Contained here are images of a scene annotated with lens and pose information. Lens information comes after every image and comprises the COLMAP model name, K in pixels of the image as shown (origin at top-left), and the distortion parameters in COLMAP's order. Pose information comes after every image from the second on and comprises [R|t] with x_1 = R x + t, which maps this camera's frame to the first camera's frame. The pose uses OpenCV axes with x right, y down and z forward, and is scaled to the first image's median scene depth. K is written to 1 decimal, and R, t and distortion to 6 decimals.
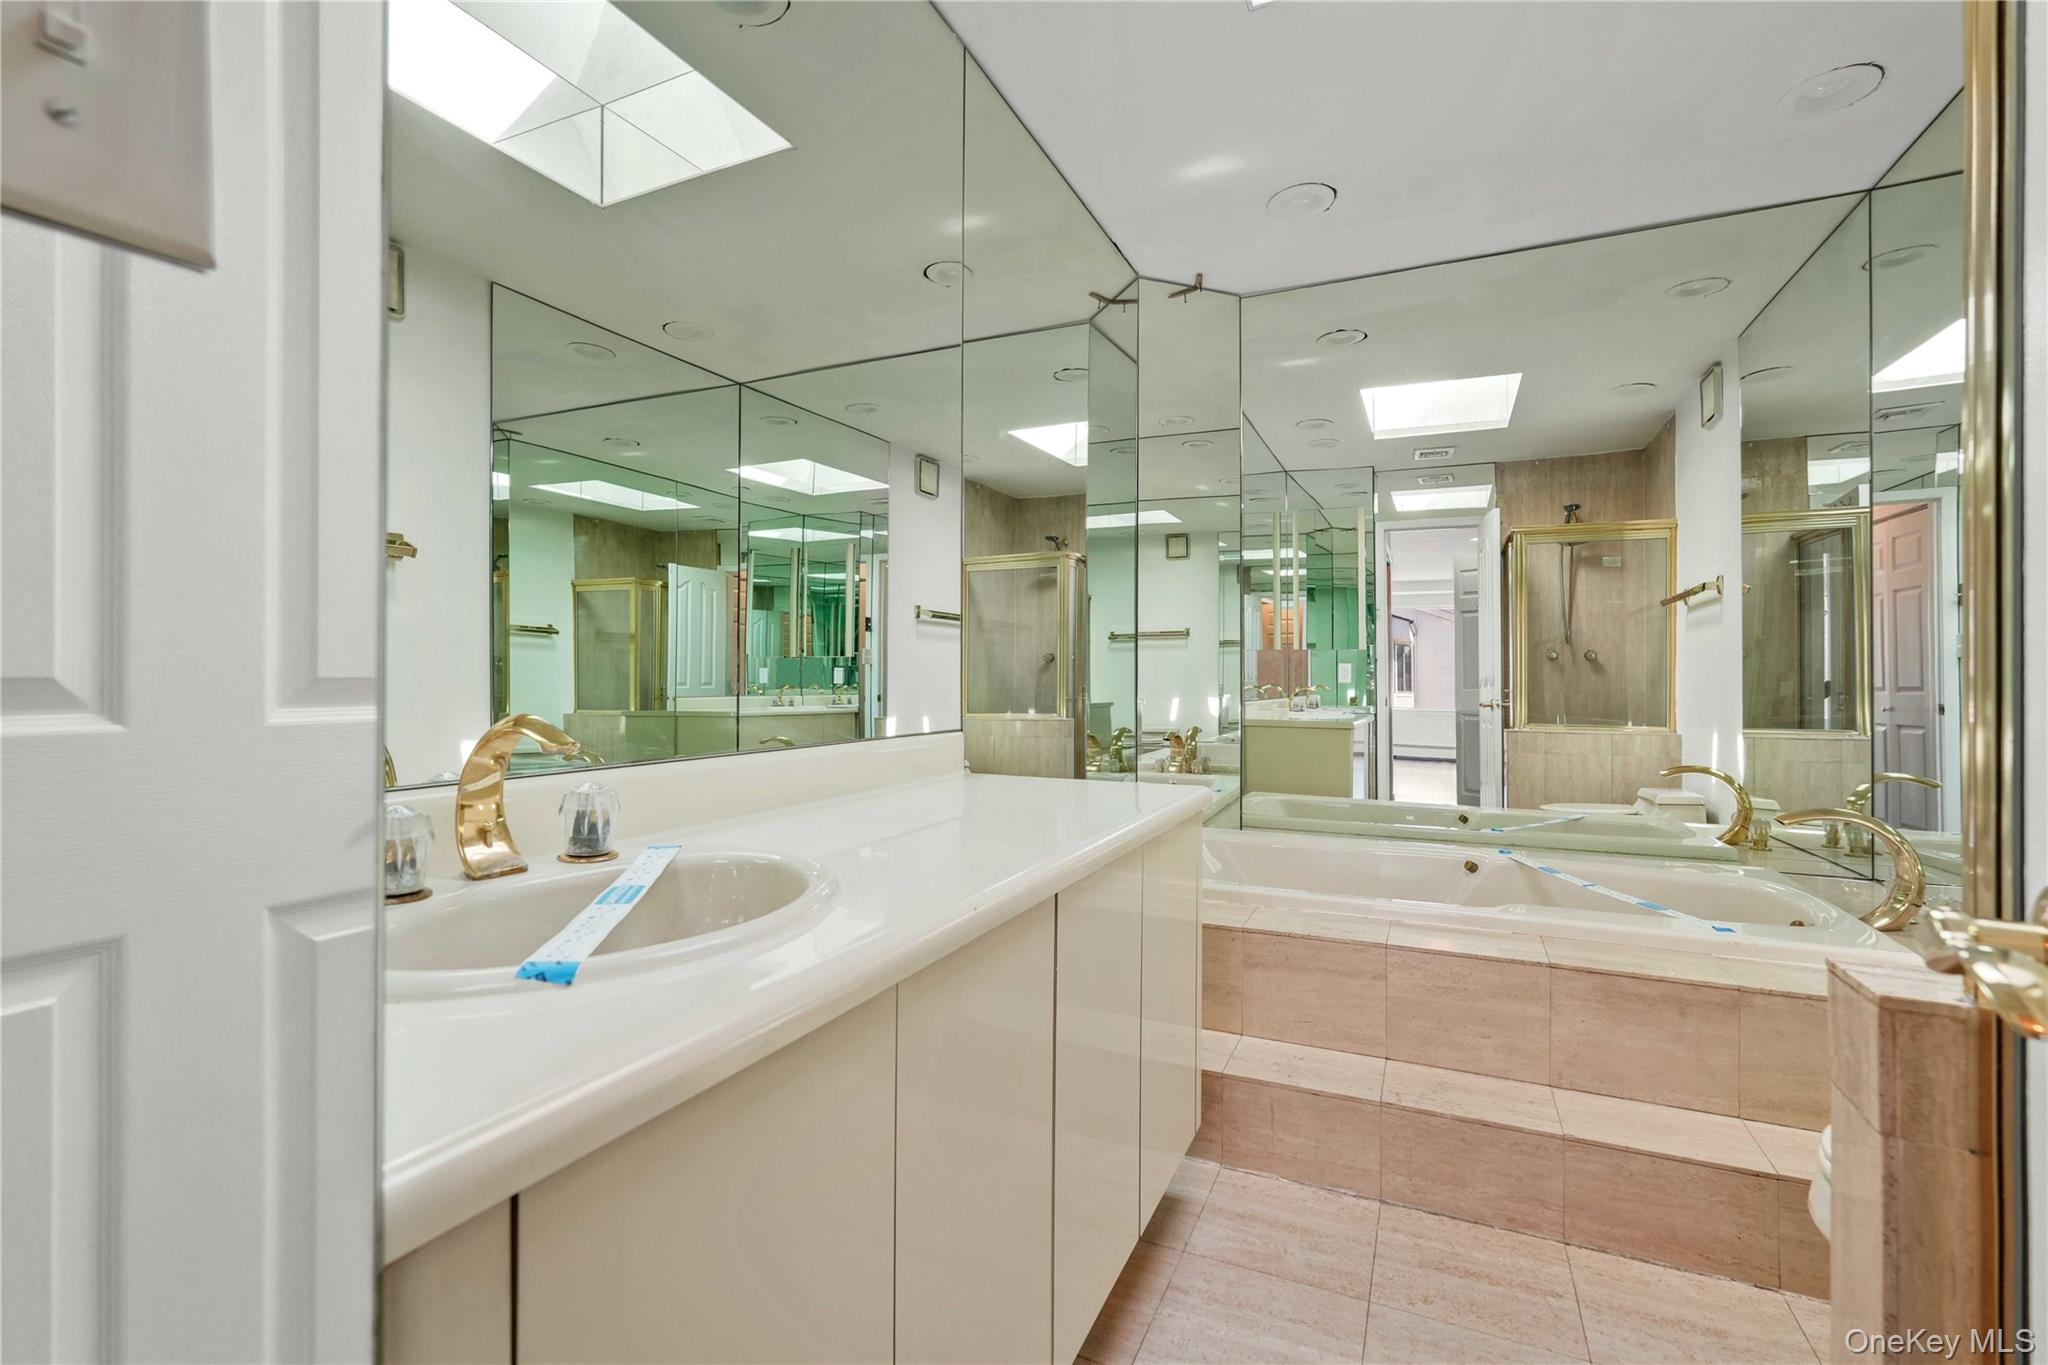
lens RADIAL K [[905.1, 0, 1020.4], [0, 905.1, 673.7], [0, 0, 1]] dist [-0.010138, 0.000514]
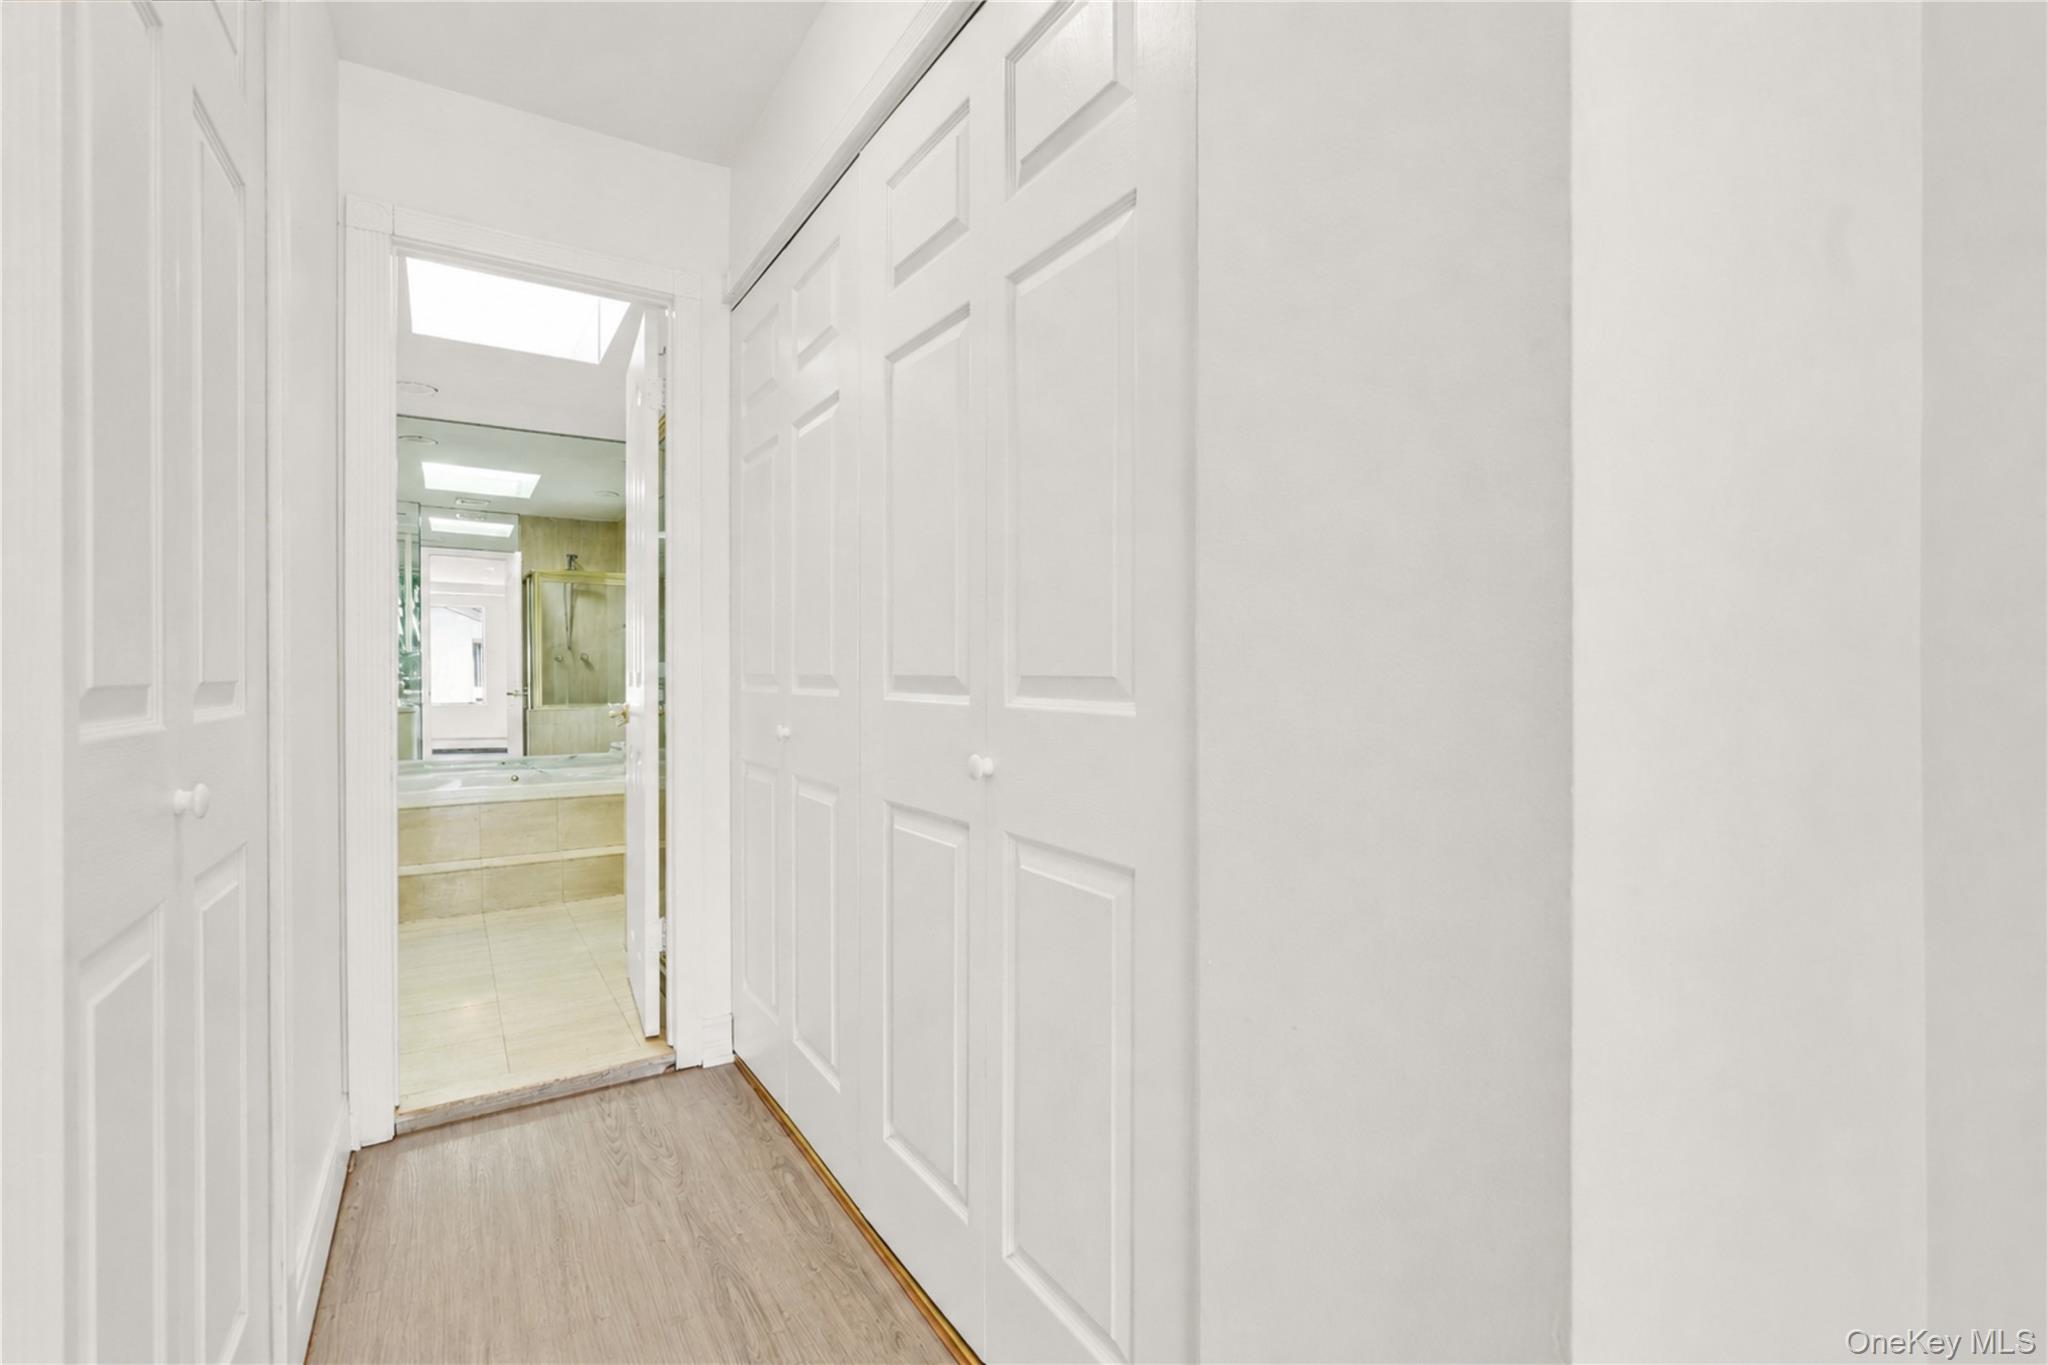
lens RADIAL K [[905.1, 0, 1020.4], [0, 905.1, 673.7], [0, 0, 1]] dist [-0.010138, 0.000514]
pose [[0.538802, -0.007929, 0.842395, -0.225675], [-0.001241, 0.999947, 0.010205, -0.010057], [-0.842432, -0.006544, 0.538763, -0.392930]]
